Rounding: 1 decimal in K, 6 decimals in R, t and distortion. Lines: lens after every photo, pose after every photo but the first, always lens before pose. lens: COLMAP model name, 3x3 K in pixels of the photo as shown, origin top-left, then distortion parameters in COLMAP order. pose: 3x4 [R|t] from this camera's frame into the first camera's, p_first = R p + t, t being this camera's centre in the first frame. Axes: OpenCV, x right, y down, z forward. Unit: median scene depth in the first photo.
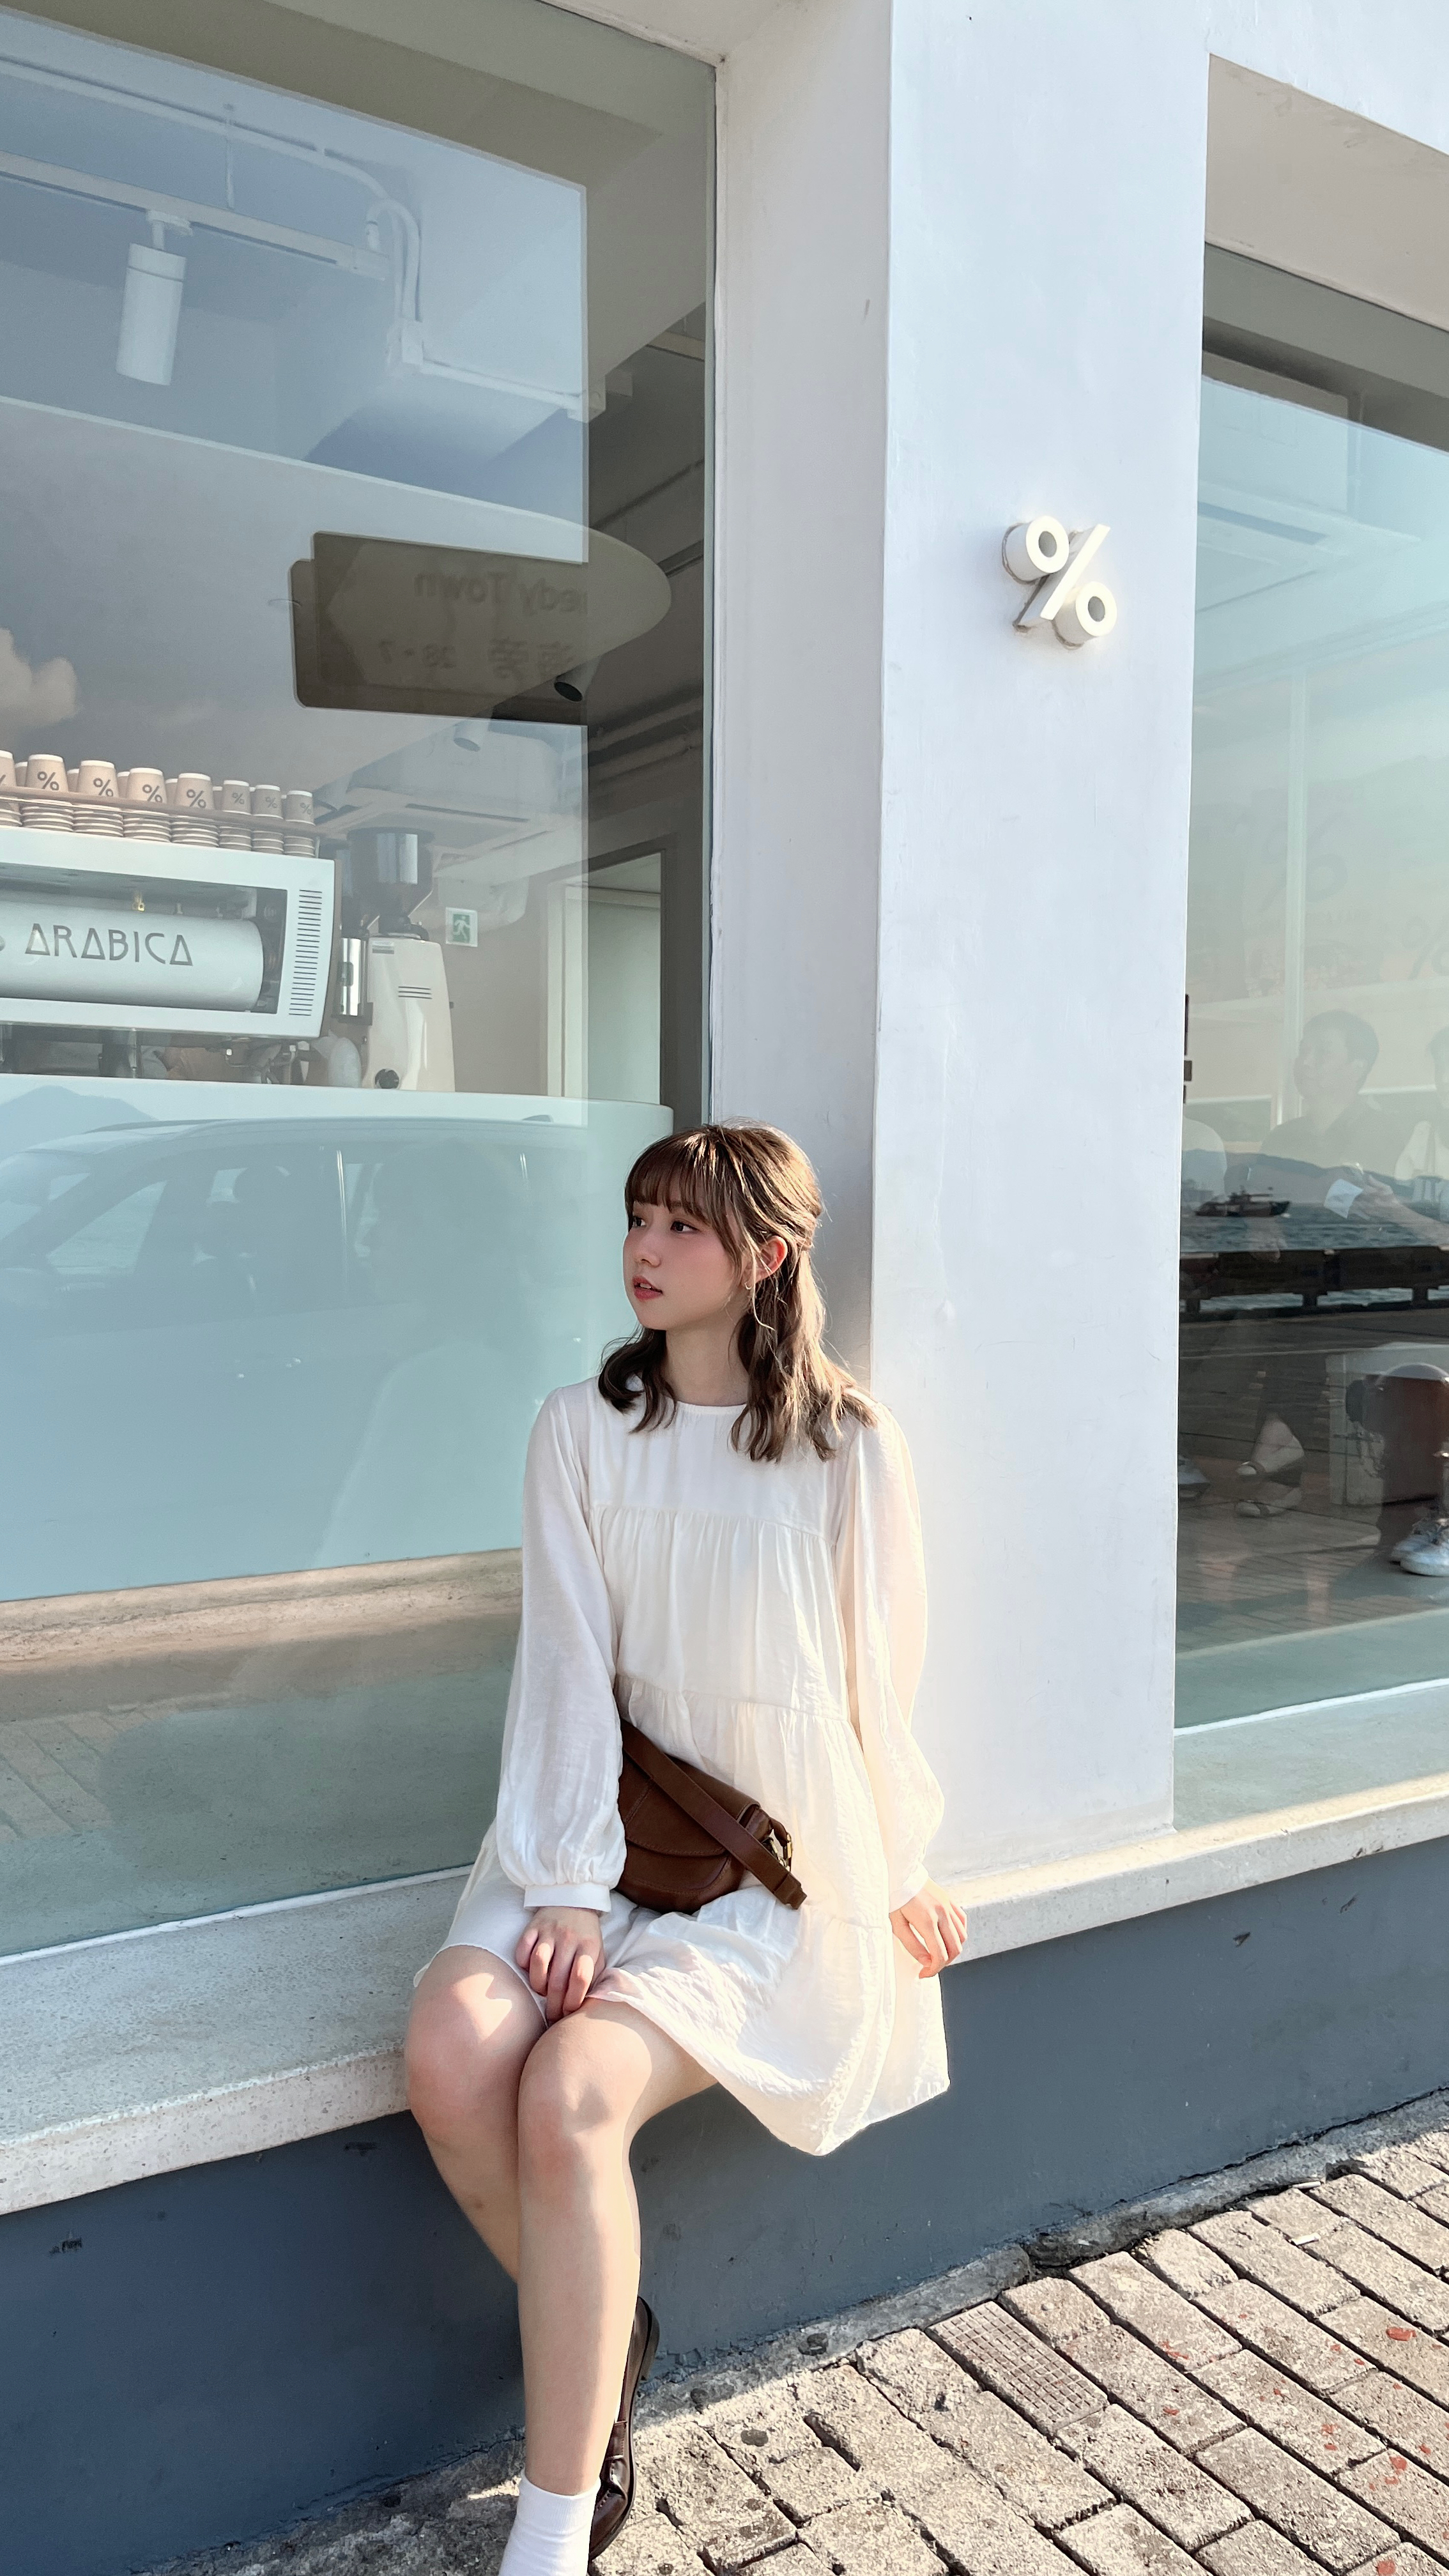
lens RADIAL K [[1969.1, 0, 695.7], [0, 1969.1, 1271.5], [0, 0, 1]] dist [0.058526, -0.080231]
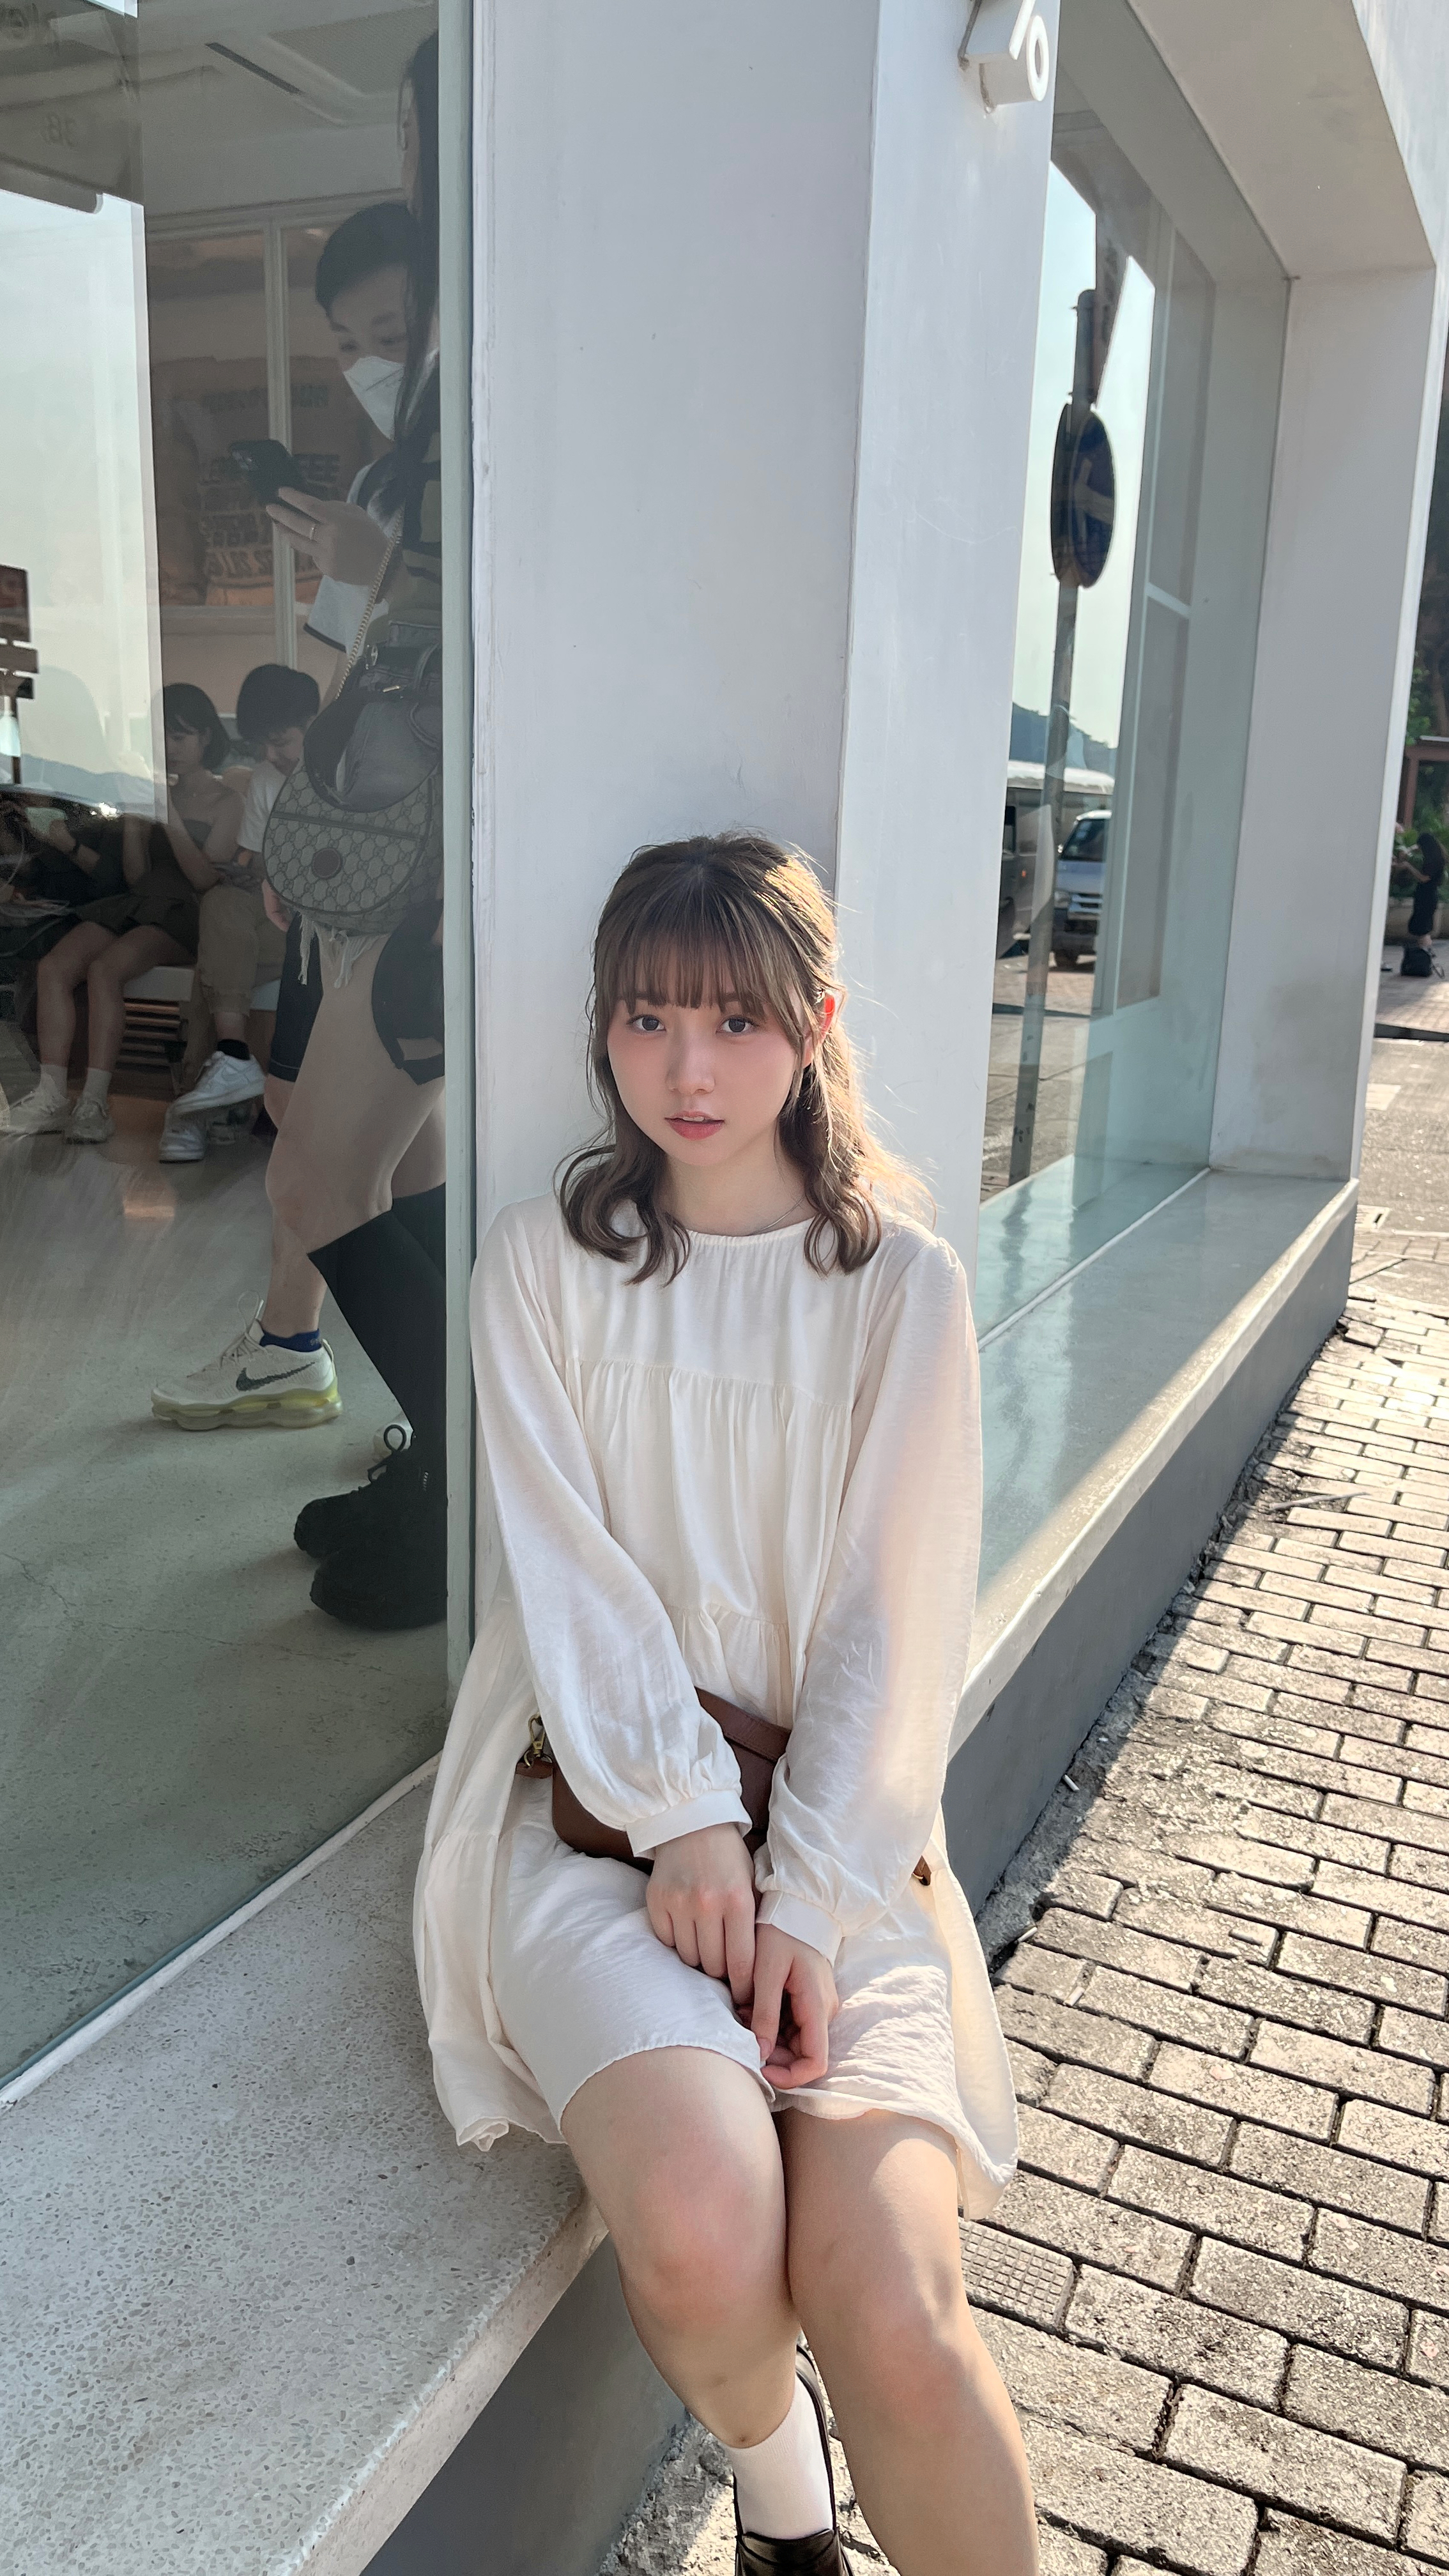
lens RADIAL K [[1969.1, 0, 720.6], [0, 1969.1, 1287.0], [0, 0, 1]] dist [0.058526, -0.080231]
pose [[0.828172, -0.113113, 0.548941, -0.339725], [0.000206, 0.979485, 0.201518, -0.047646], [-0.560474, -0.166778, 0.811205, 0.389124]]
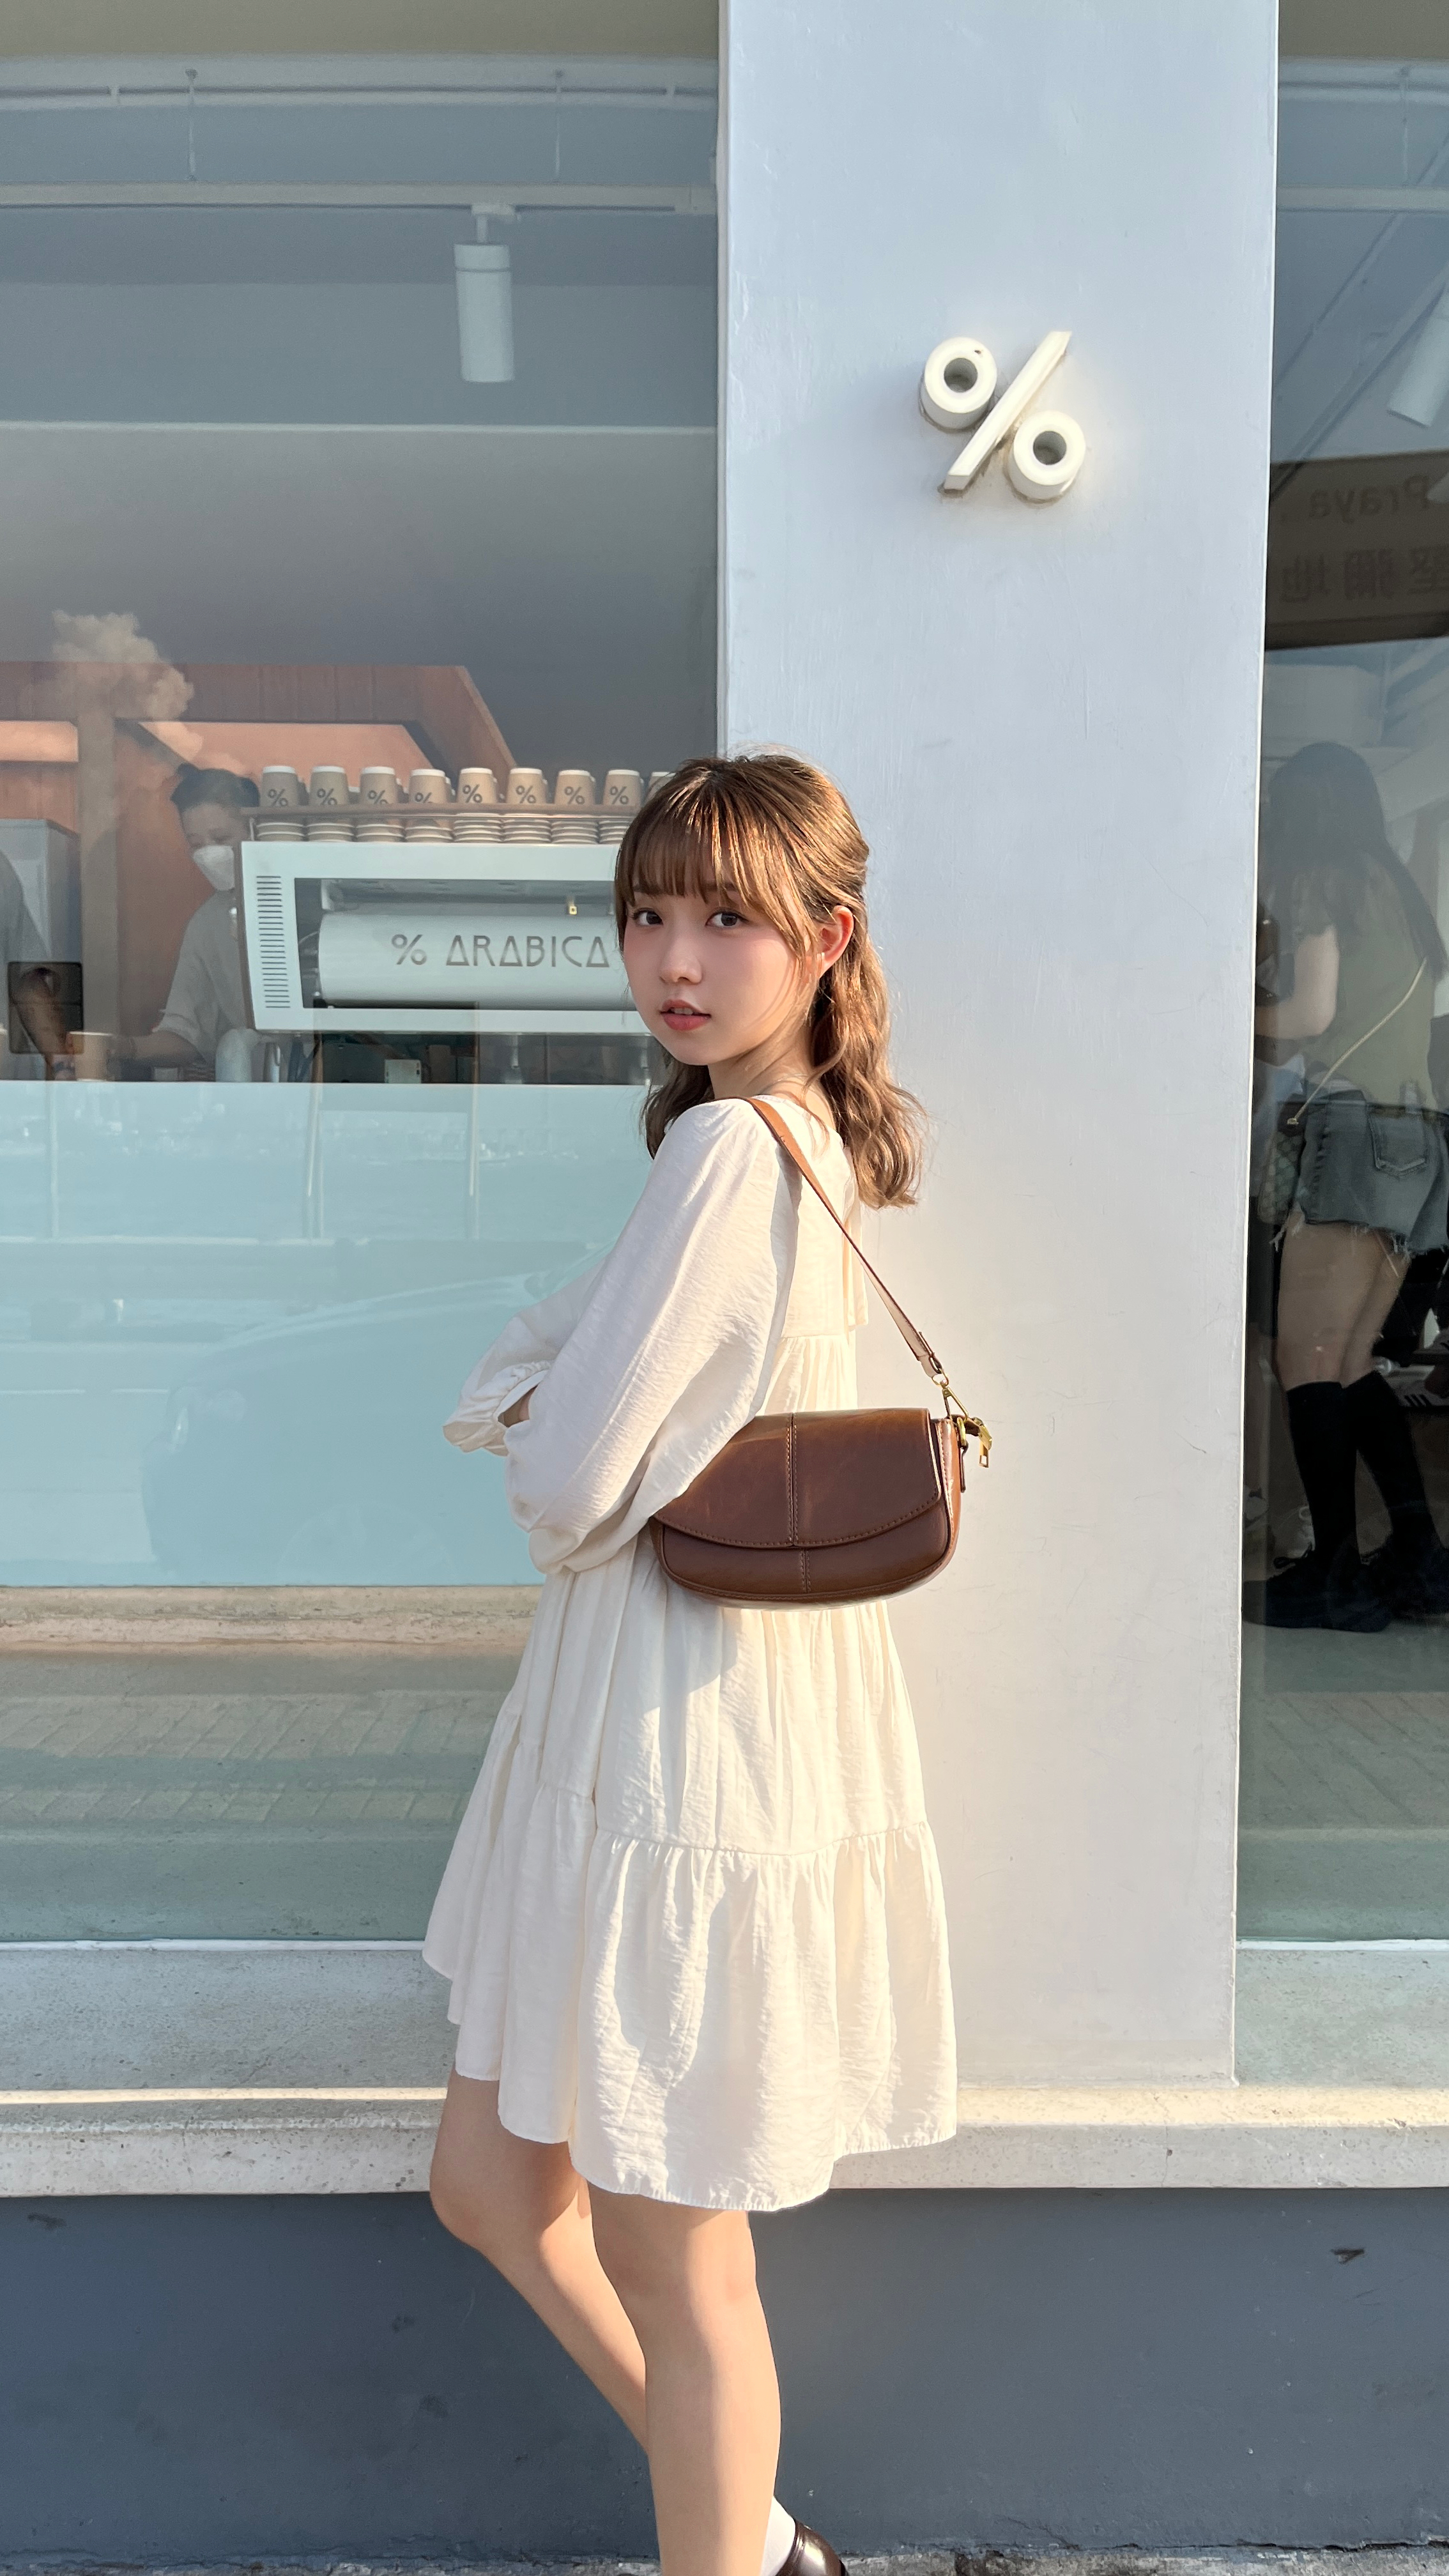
lens RADIAL K [[1969.1, 0, 731.8], [0, 1969.1, 1290.5], [0, 0, 1]] dist [0.058526, -0.080231]
pose [[0.852809, 0.031612, -0.521265, 0.493061], [-0.018193, 0.999359, 0.030842, -0.037490], [0.521906, -0.016819, 0.852837, 0.290483]]
